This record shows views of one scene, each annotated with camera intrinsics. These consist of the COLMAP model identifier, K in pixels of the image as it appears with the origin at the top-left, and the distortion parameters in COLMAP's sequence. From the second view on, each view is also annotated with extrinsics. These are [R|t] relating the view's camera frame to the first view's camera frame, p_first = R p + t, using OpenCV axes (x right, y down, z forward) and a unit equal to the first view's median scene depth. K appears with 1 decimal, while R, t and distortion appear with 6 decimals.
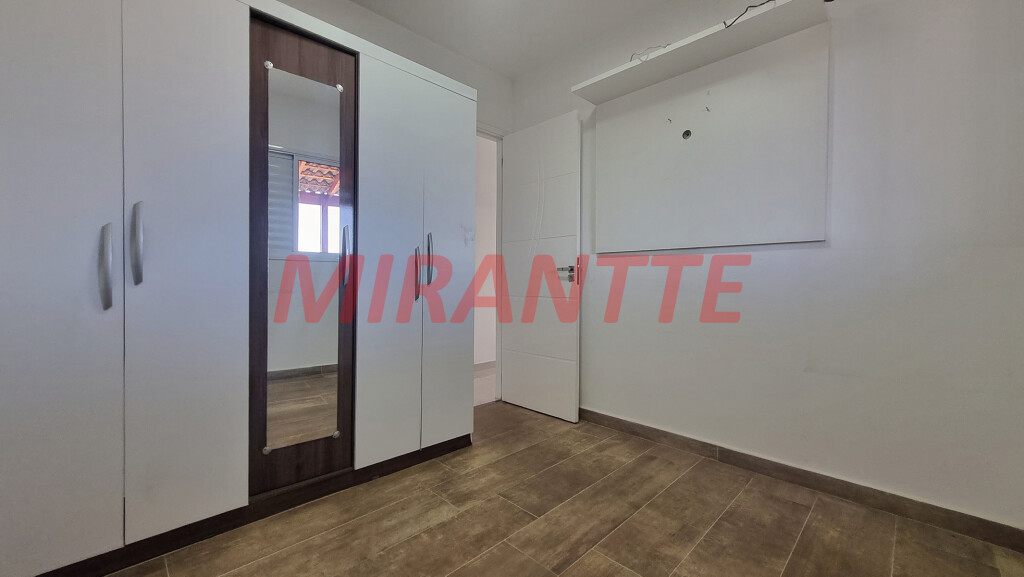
lens RADIAL K [[401.6, 0, 505.3], [0, 401.6, 286.0], [0, 0, 1]] dist [0.002305, -0.000073]
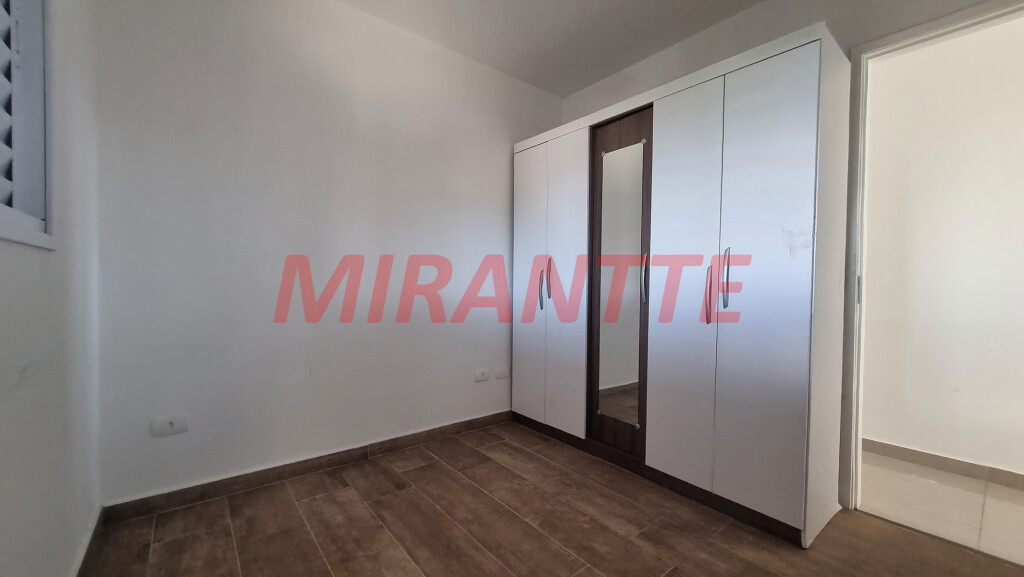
lens RADIAL K [[401.6, 0, 506.8], [0, 401.6, 288.1], [0, 0, 1]] dist [0.002305, -0.000073]
pose [[-0.104146, 0.002357, -0.994559, 0.871530], [-0.024330, 0.999692, 0.004917, -0.047773], [0.994264, 0.024710, -0.104057, 0.763509]]
